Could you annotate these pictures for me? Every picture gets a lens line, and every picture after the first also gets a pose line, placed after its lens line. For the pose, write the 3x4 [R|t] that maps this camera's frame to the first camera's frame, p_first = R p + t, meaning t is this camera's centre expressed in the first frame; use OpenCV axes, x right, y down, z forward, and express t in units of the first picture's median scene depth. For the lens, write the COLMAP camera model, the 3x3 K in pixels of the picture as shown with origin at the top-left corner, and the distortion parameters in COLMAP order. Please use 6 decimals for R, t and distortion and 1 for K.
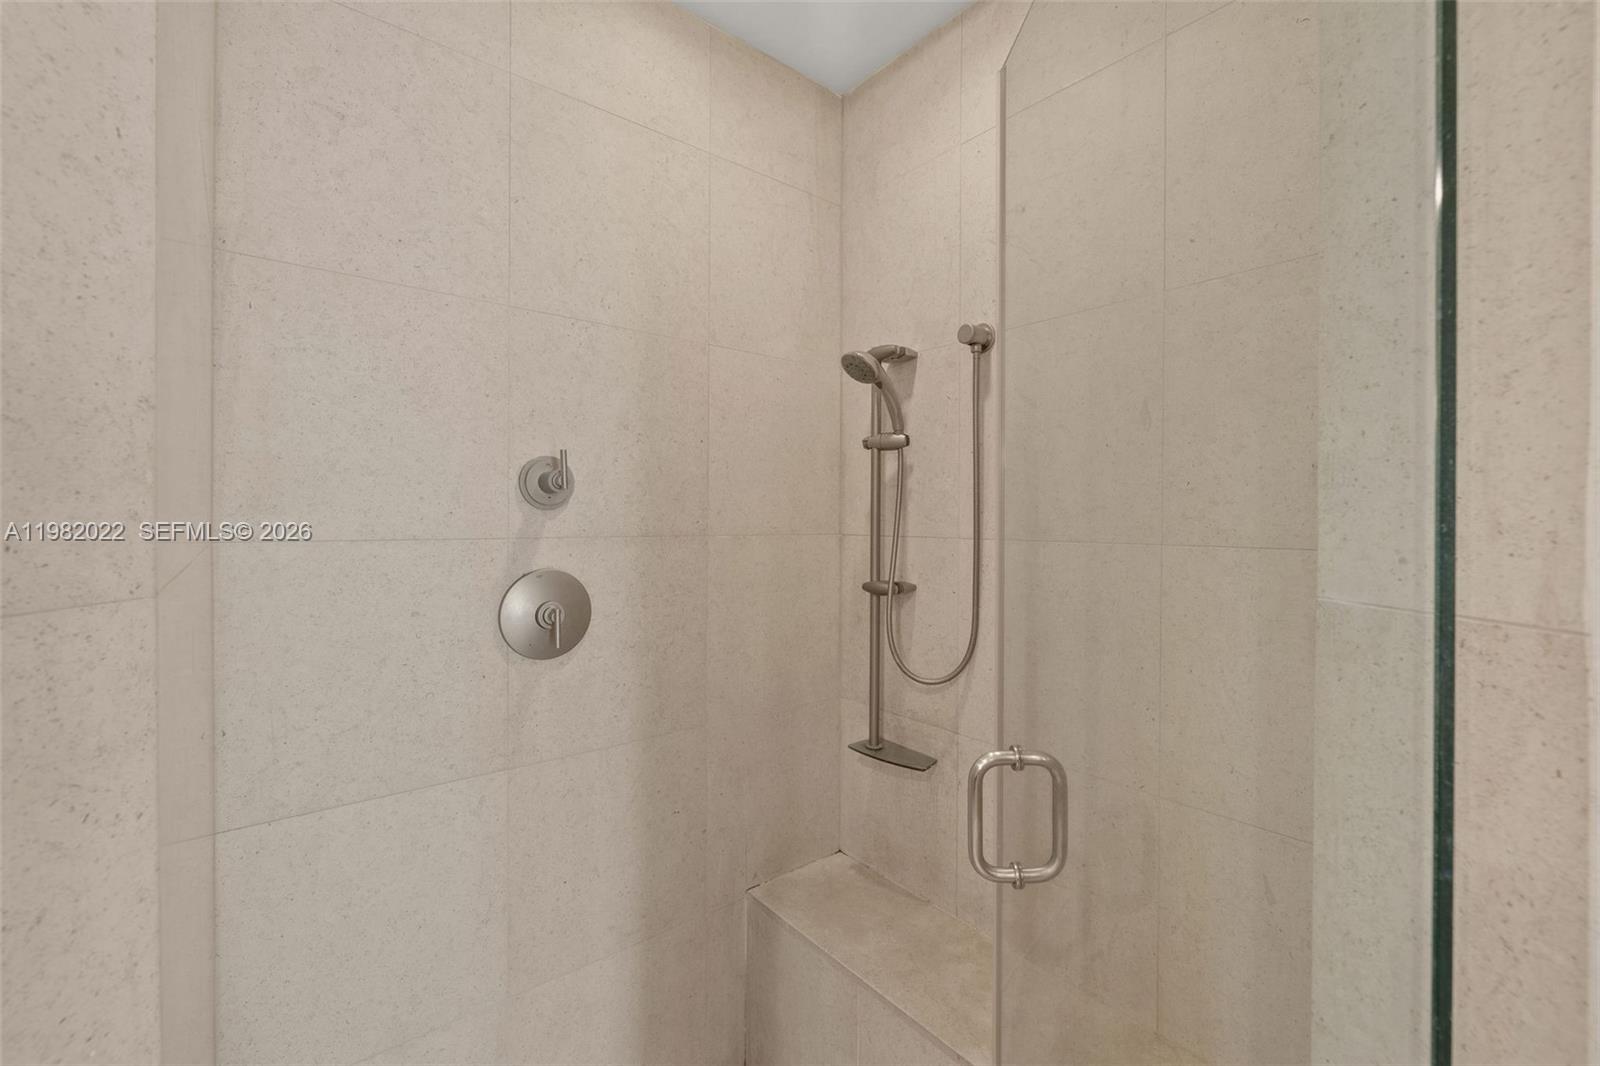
lens RADIAL K [[683.9, 0, 789.0], [0, 683.9, 521.6], [0, 0, 1]] dist [-0.003750, 0.000178]
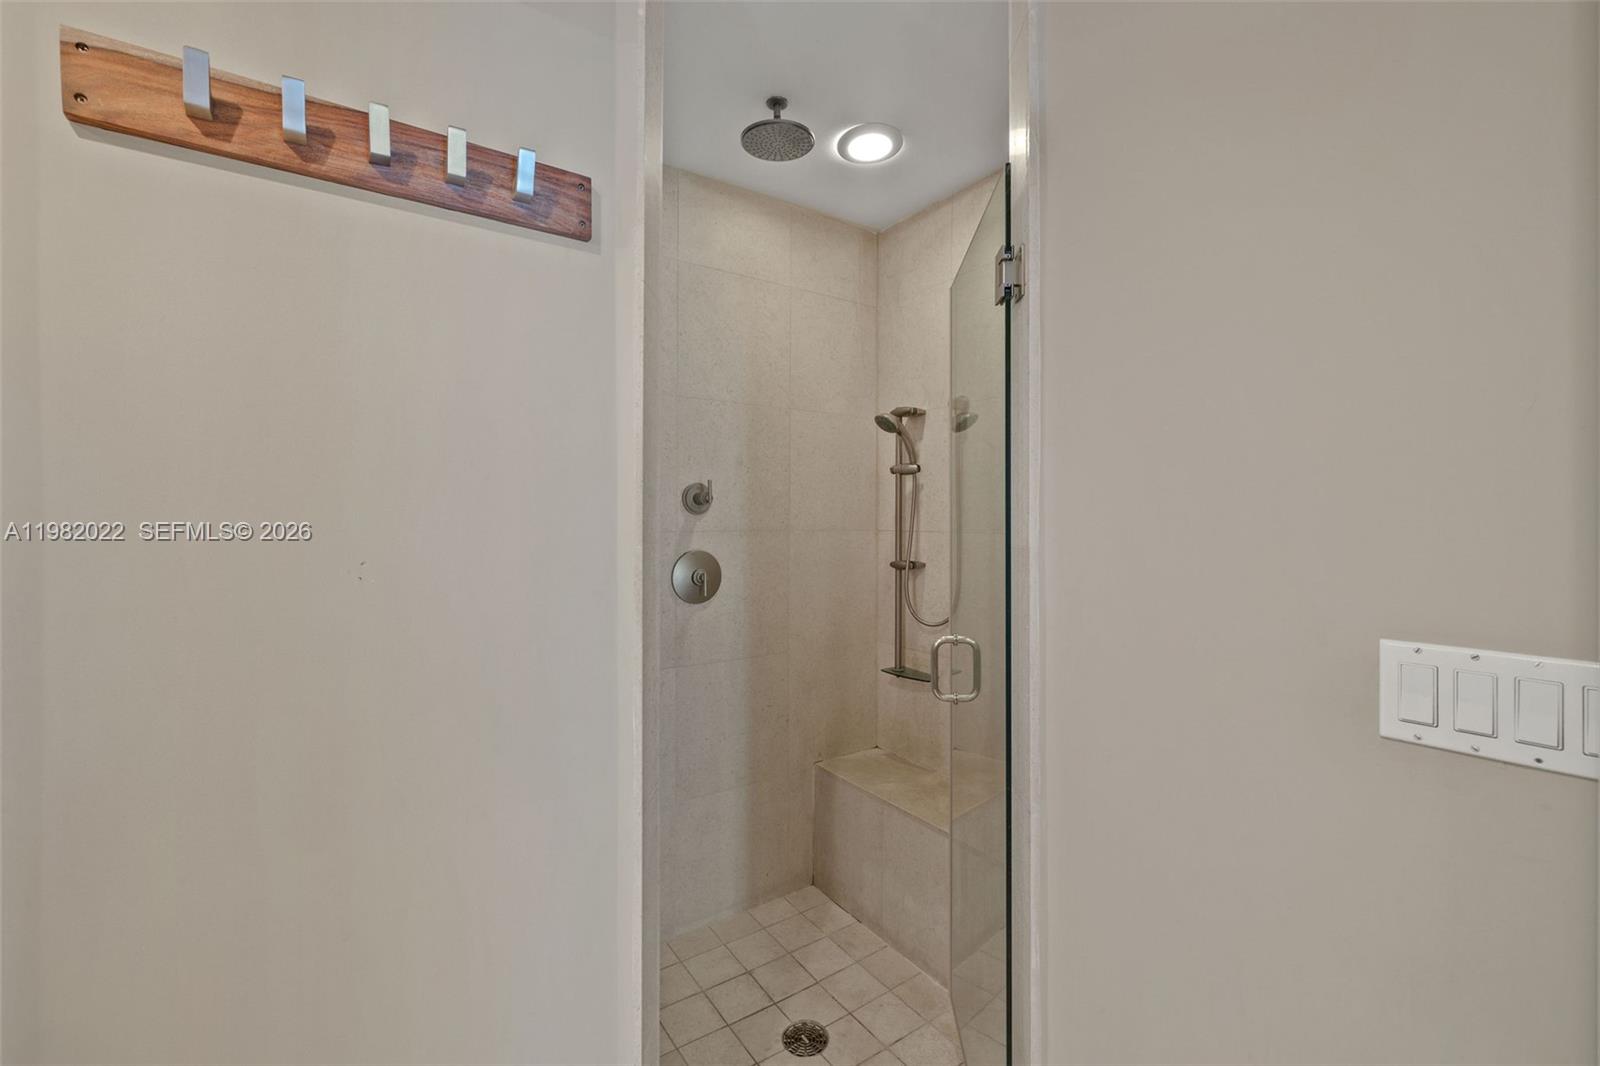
lens RADIAL K [[683.9, 0, 810.1], [0, 683.9, 524.7], [0, 0, 1]] dist [-0.003750, 0.000178]
pose [[0.998779, -0.001329, -0.049389, 0.005144], [0.001442, 0.999996, 0.002243, 0.003102], [0.049386, -0.002311, 0.998777, -0.538892]]
